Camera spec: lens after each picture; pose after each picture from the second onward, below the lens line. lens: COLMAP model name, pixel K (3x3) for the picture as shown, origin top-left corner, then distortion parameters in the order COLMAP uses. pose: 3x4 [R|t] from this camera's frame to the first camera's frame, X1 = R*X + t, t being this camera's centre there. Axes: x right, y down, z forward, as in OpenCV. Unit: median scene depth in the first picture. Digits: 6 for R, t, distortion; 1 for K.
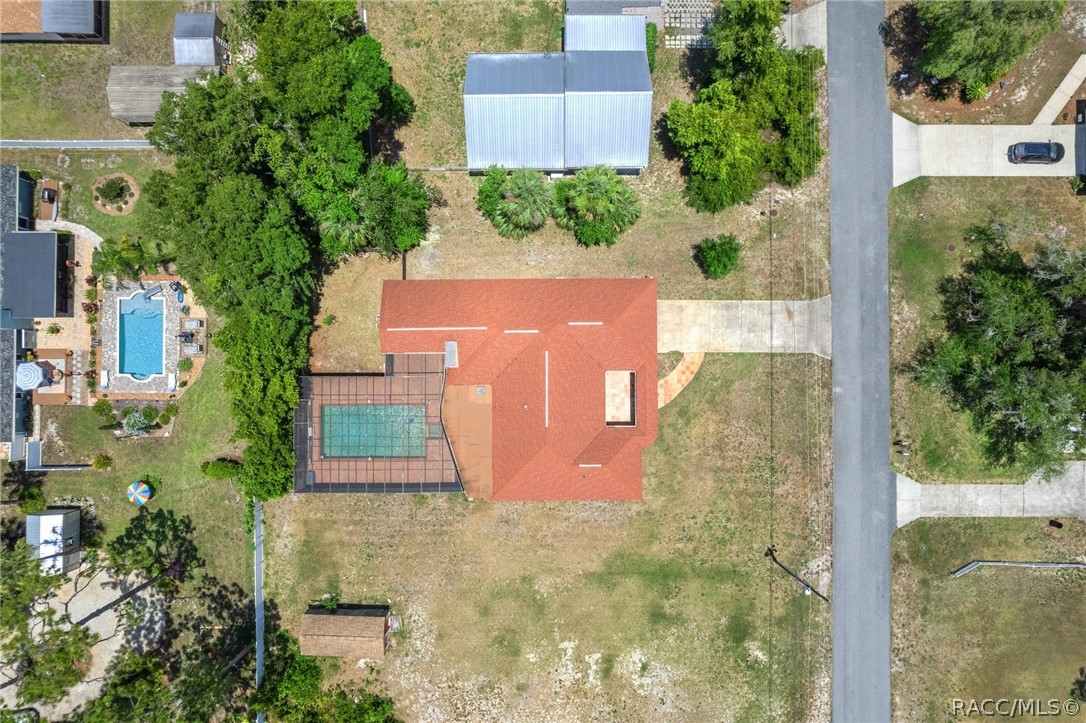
lens RADIAL K [[700.7, 0, 548.1], [0, 700.7, 358.5], [0, 0, 1]] dist [-0.077399, 0.069781]
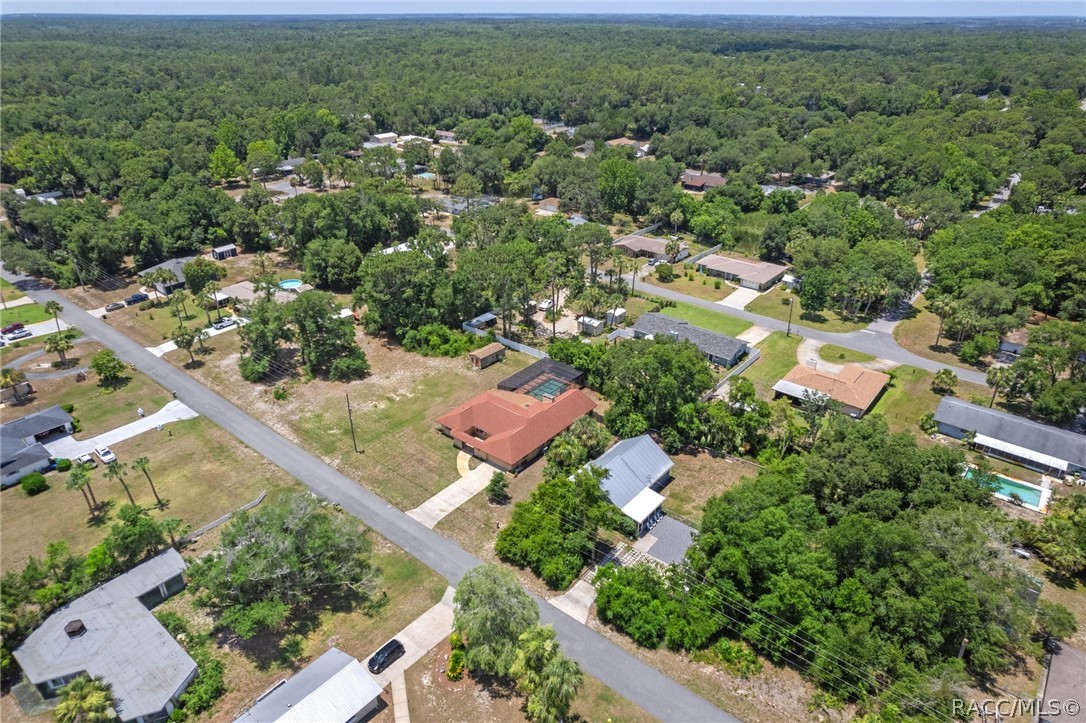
lens RADIAL K [[700.7, 0, 548.1], [0, 700.7, 358.5], [0, 0, 1]] dist [-0.077399, 0.069781]
pose [[-0.629383, 0.346263, -0.695686, 1.218941], [-0.777080, -0.274766, 0.566260, -1.098291], [0.004924, 0.896998, 0.442007, -0.050270]]
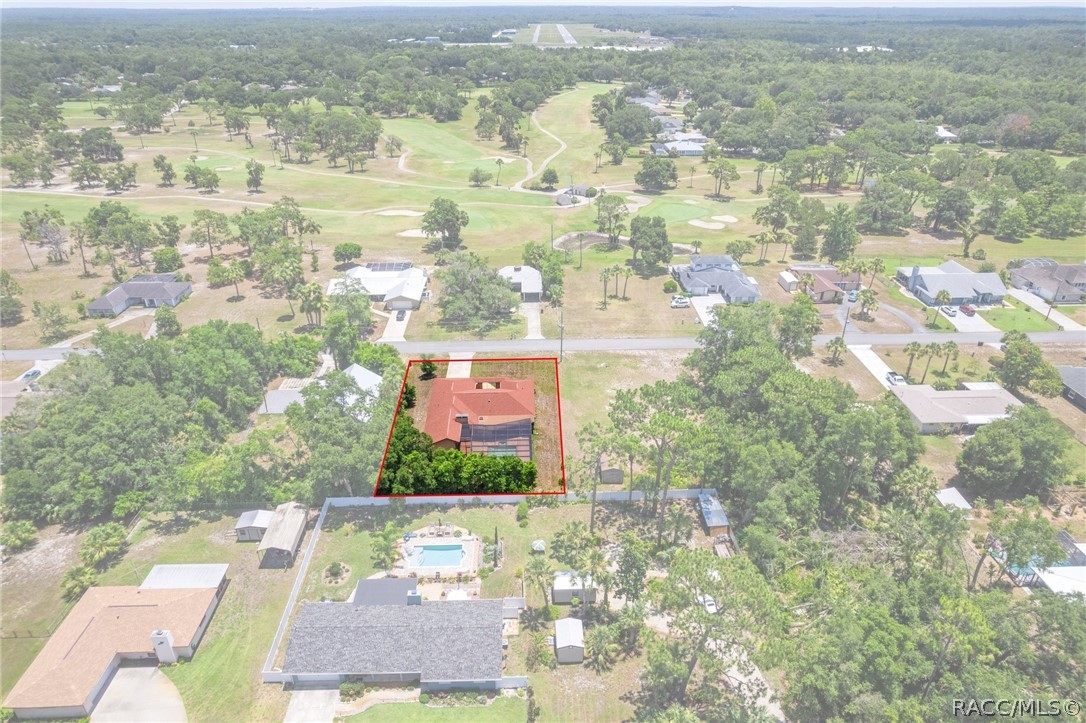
lens RADIAL K [[700.7, 0, 548.1], [0, 700.7, 358.5], [0, 0, 1]] dist [-0.077399, 0.069781]
pose [[-0.040314, -0.458567, 0.887745, -1.733617], [0.999144, -0.010284, 0.040061, 0.153180], [-0.009241, 0.888600, 0.458589, -0.077816]]
